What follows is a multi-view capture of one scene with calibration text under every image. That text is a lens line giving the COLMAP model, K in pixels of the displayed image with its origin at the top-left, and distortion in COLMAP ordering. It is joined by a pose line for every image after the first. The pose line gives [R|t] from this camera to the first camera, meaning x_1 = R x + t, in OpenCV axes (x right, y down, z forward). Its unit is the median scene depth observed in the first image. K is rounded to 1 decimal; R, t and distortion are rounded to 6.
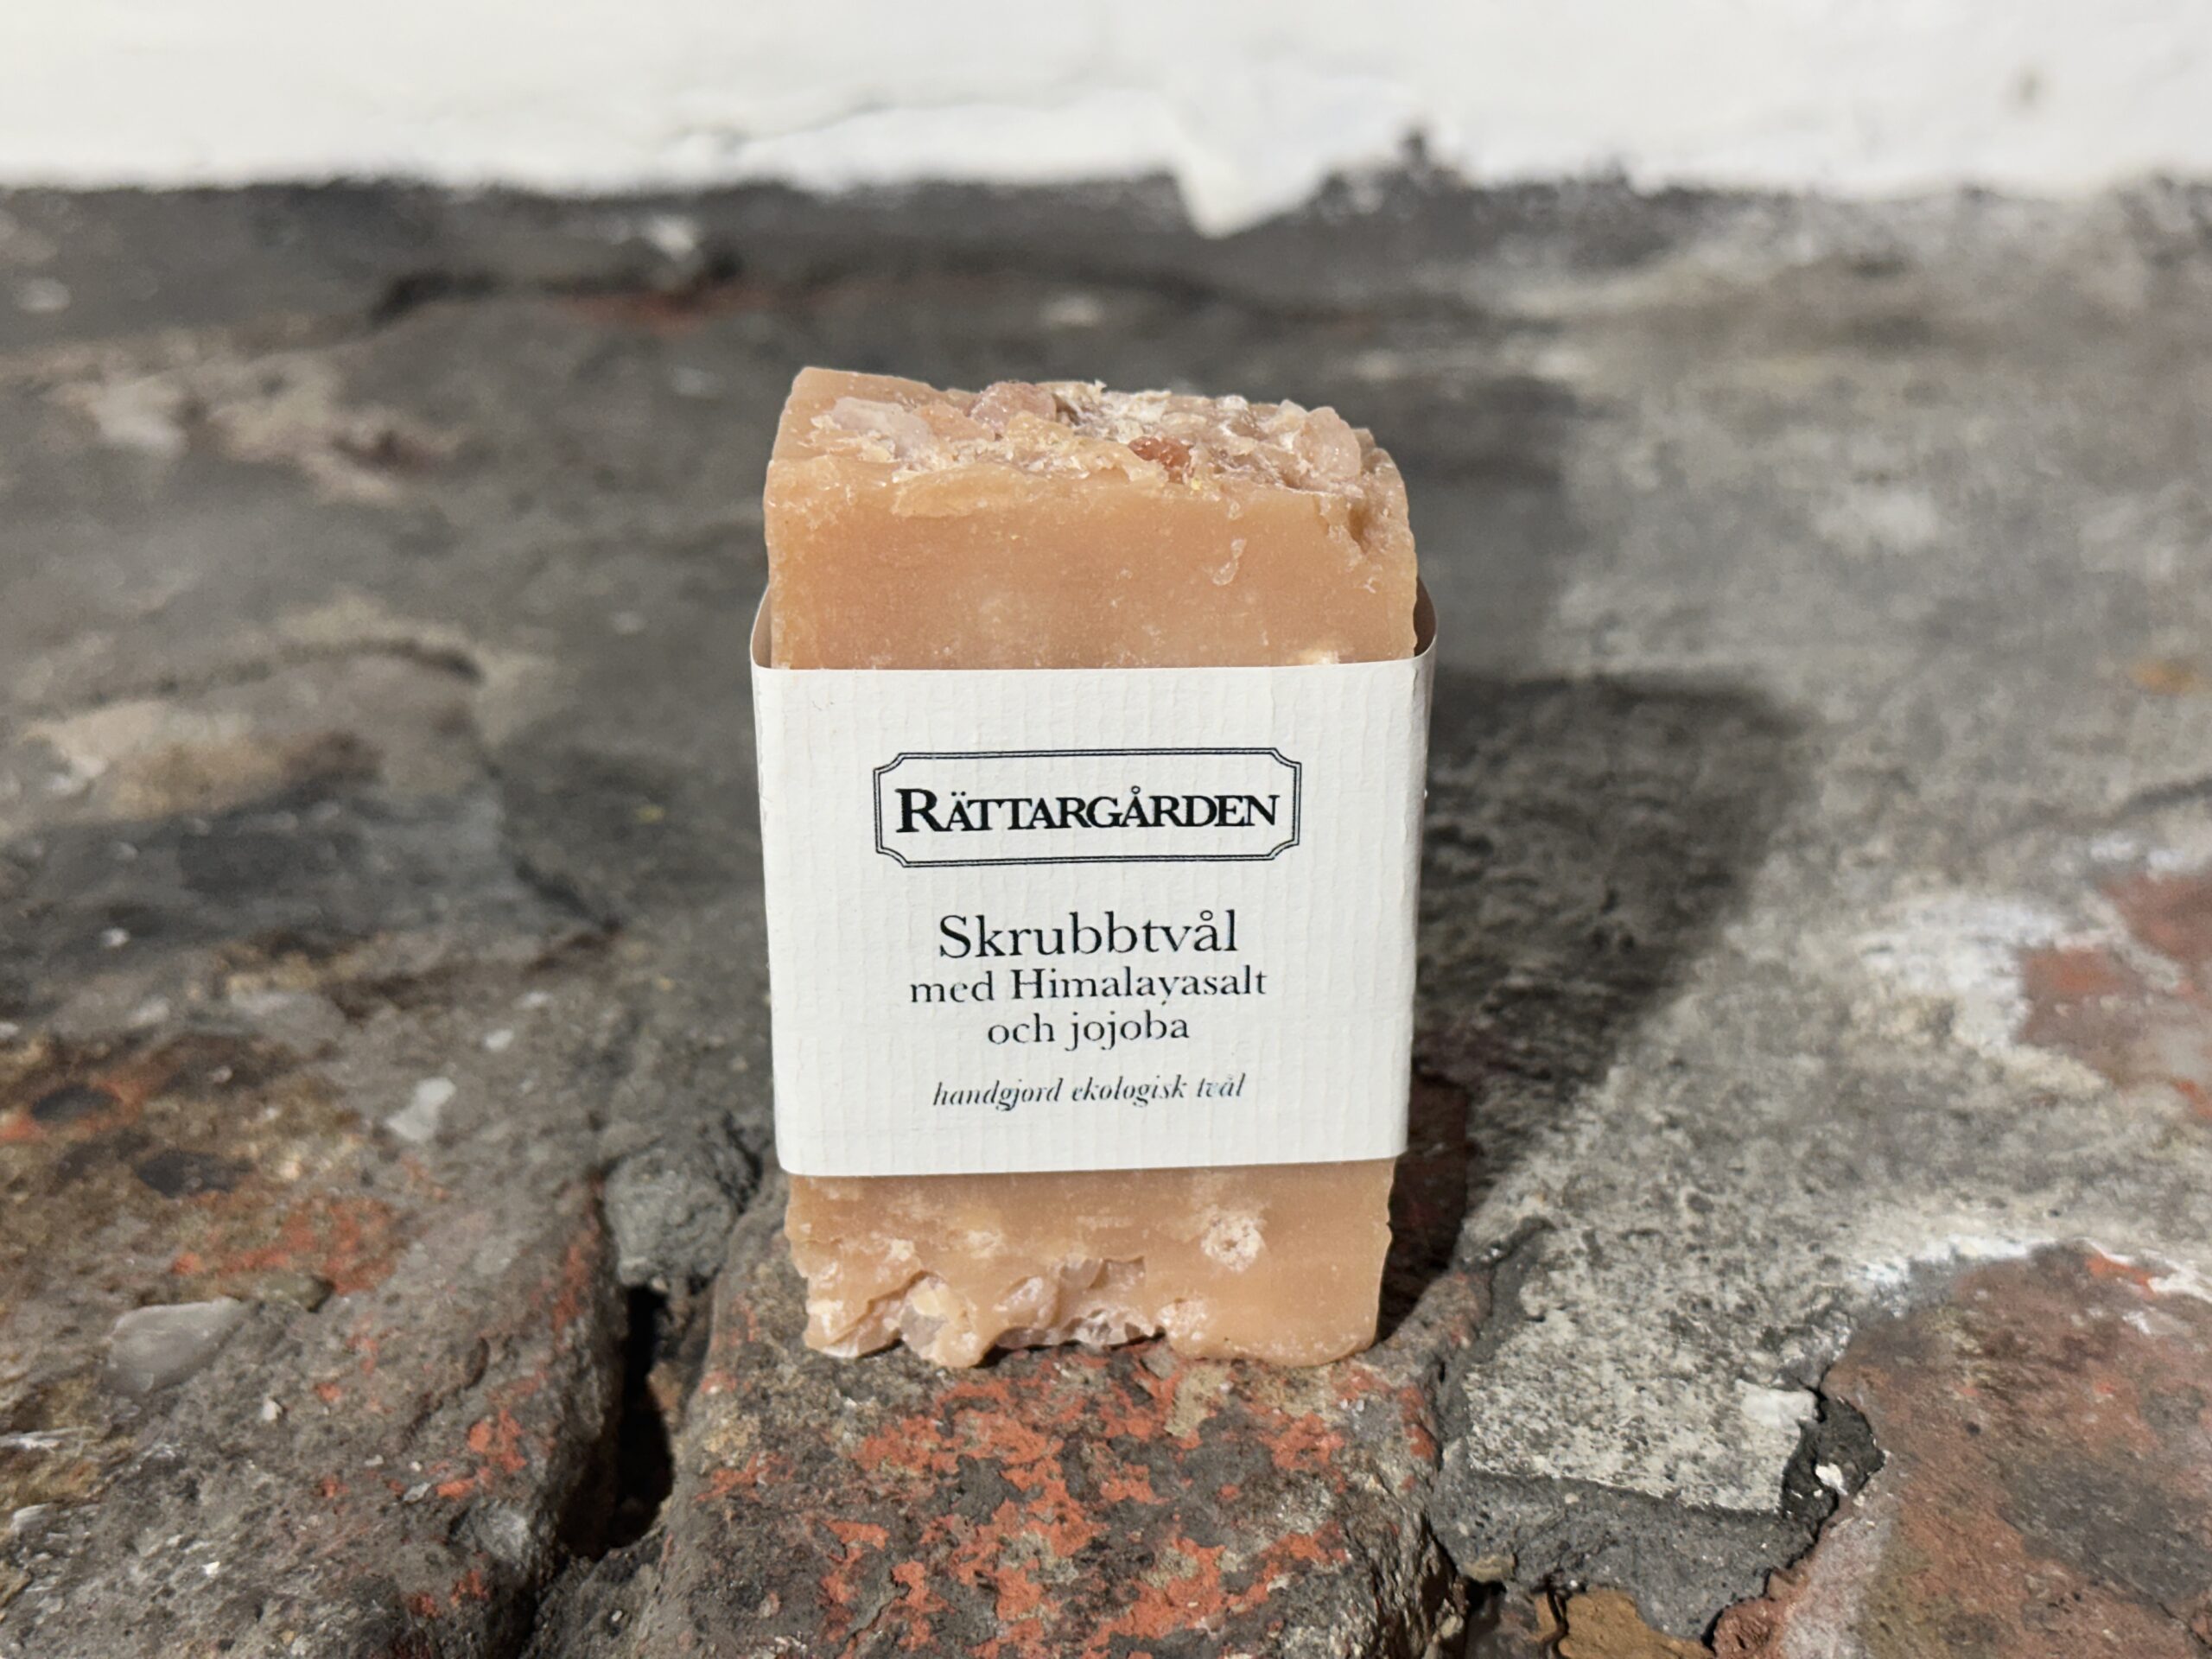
lens RADIAL K [[3275.9, 0, 1124.5], [0, 3275.9, 820.5], [0, 0, 1]] dist [0.237694, -0.734977]
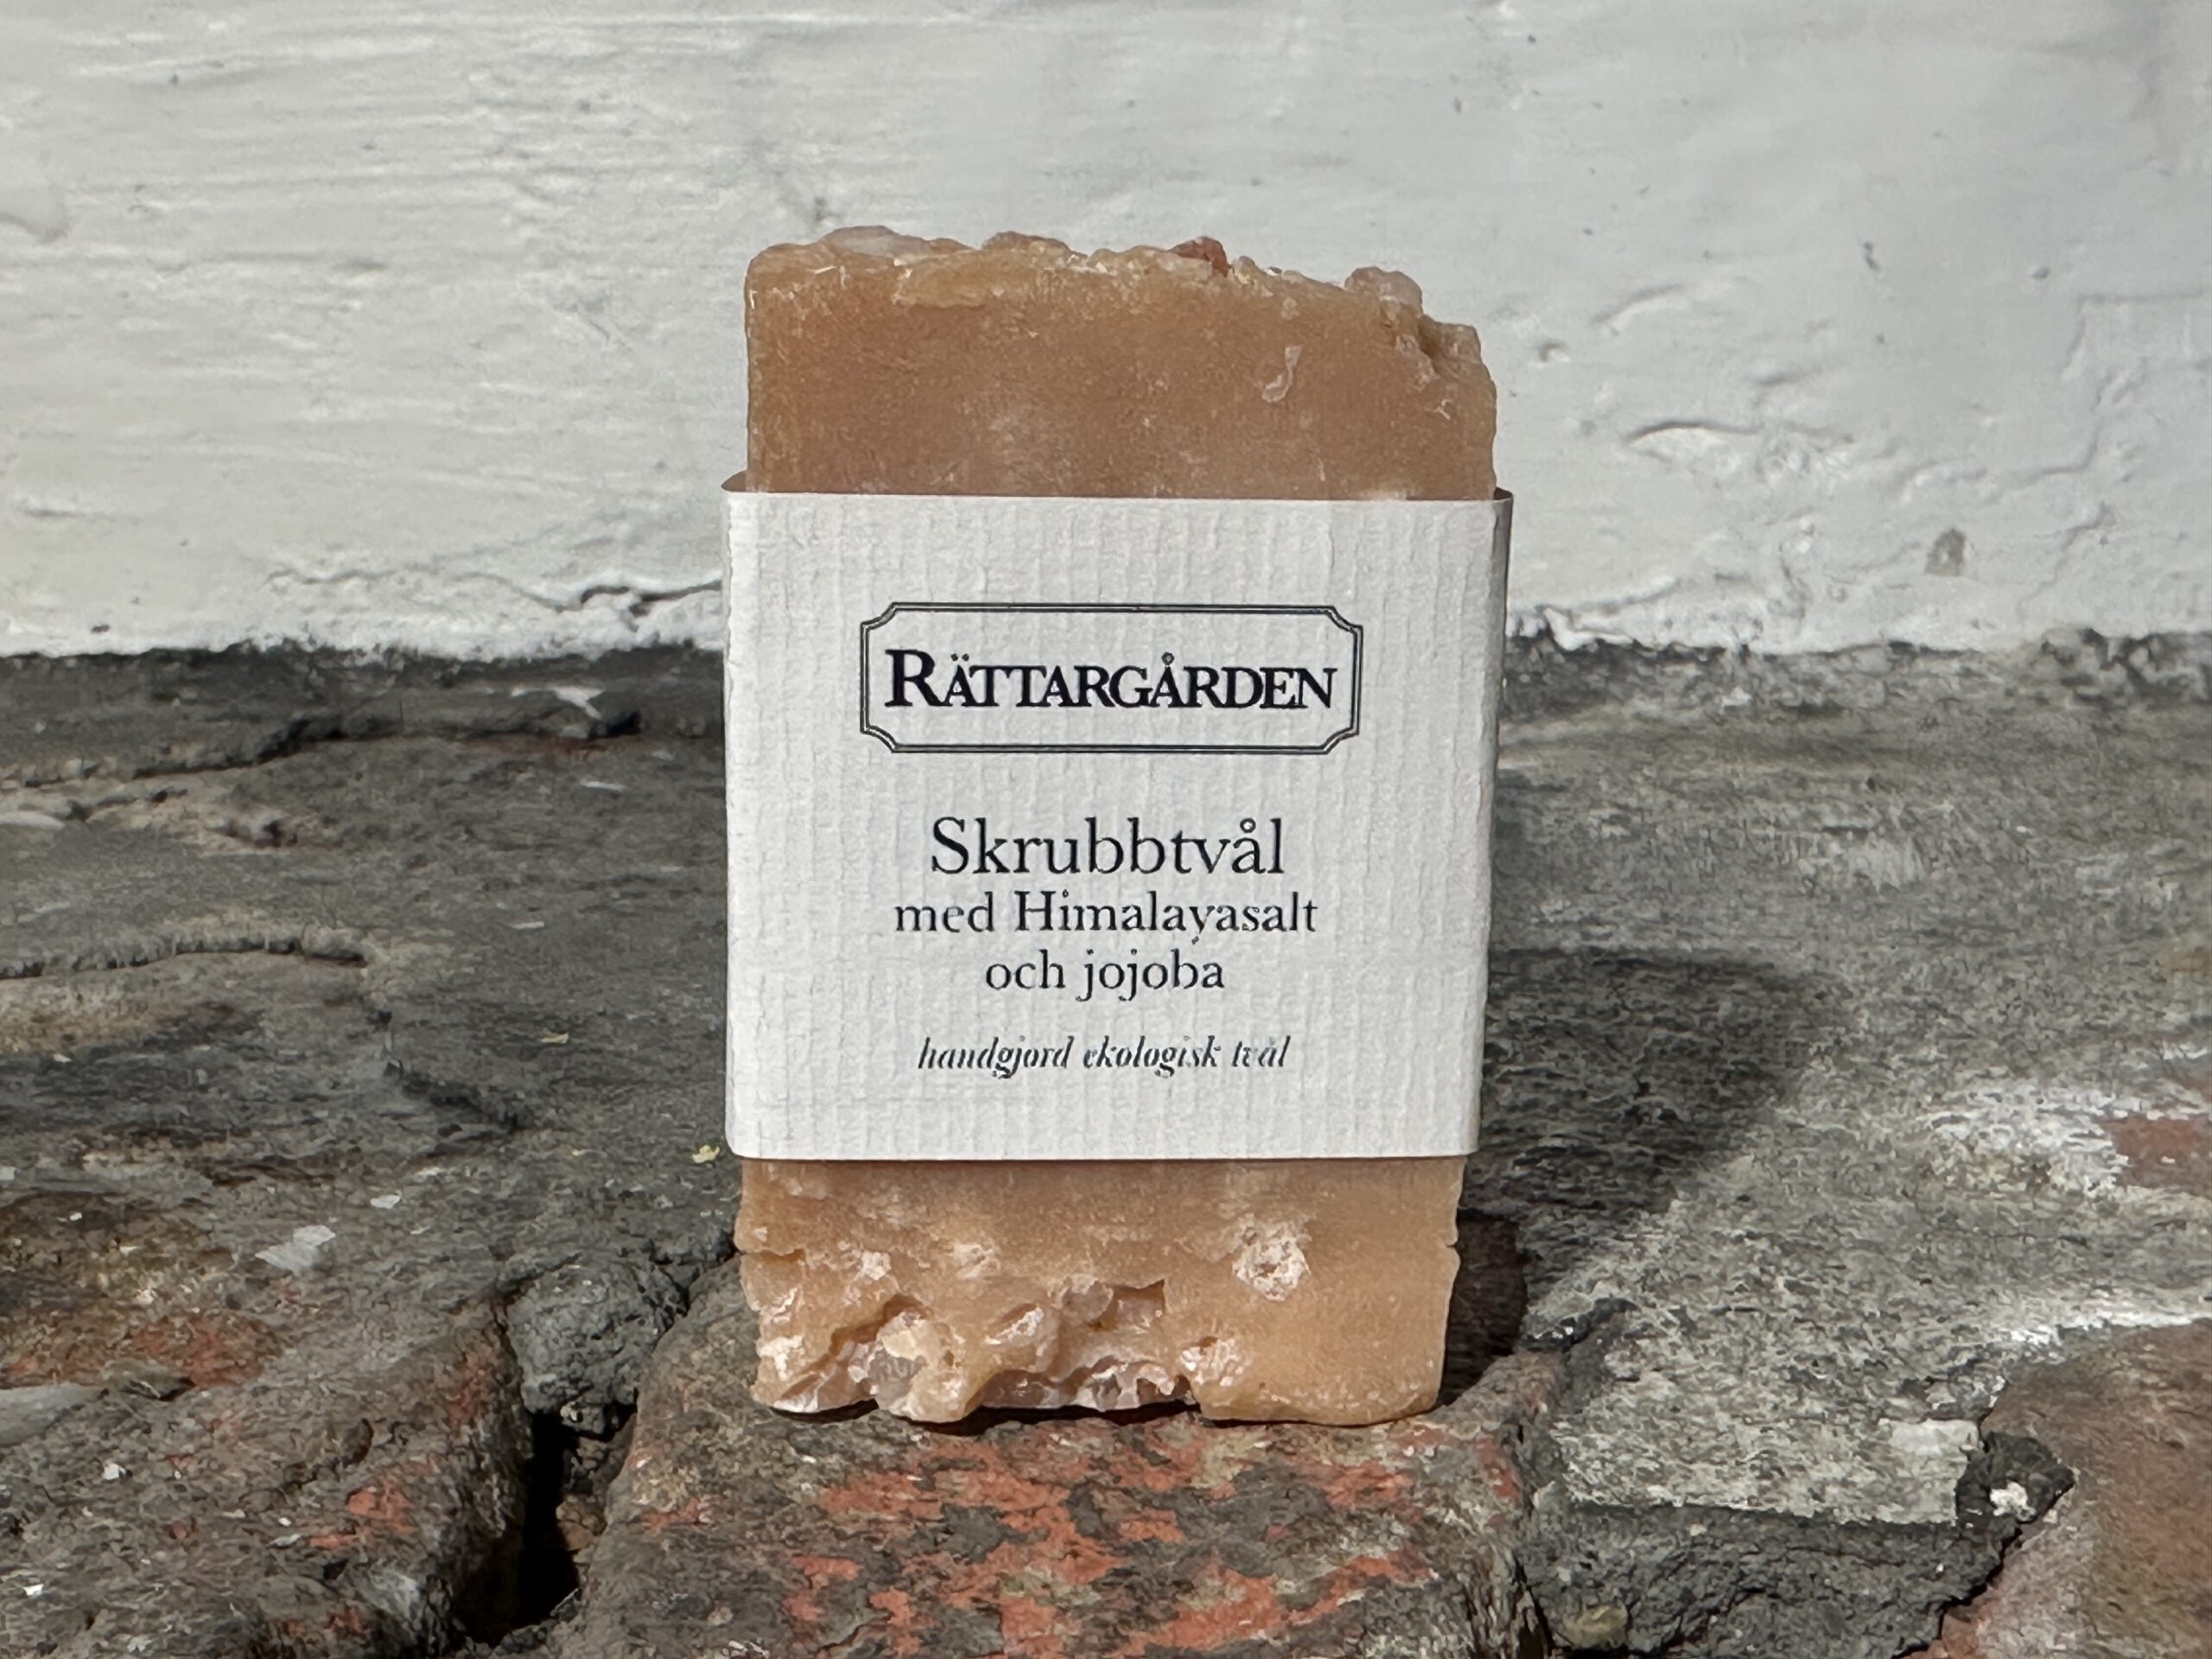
lens RADIAL K [[3197.2, 0, 988.8], [0, 3197.2, 1039.0], [0, 0, 1]] dist [0.011350, -0.044017]
pose [[0.999931, 0.007211, 0.009287, -0.046270], [-0.005145, 0.978565, -0.205873, 0.238881], [-0.010573, 0.205811, 0.978535, 0.195006]]
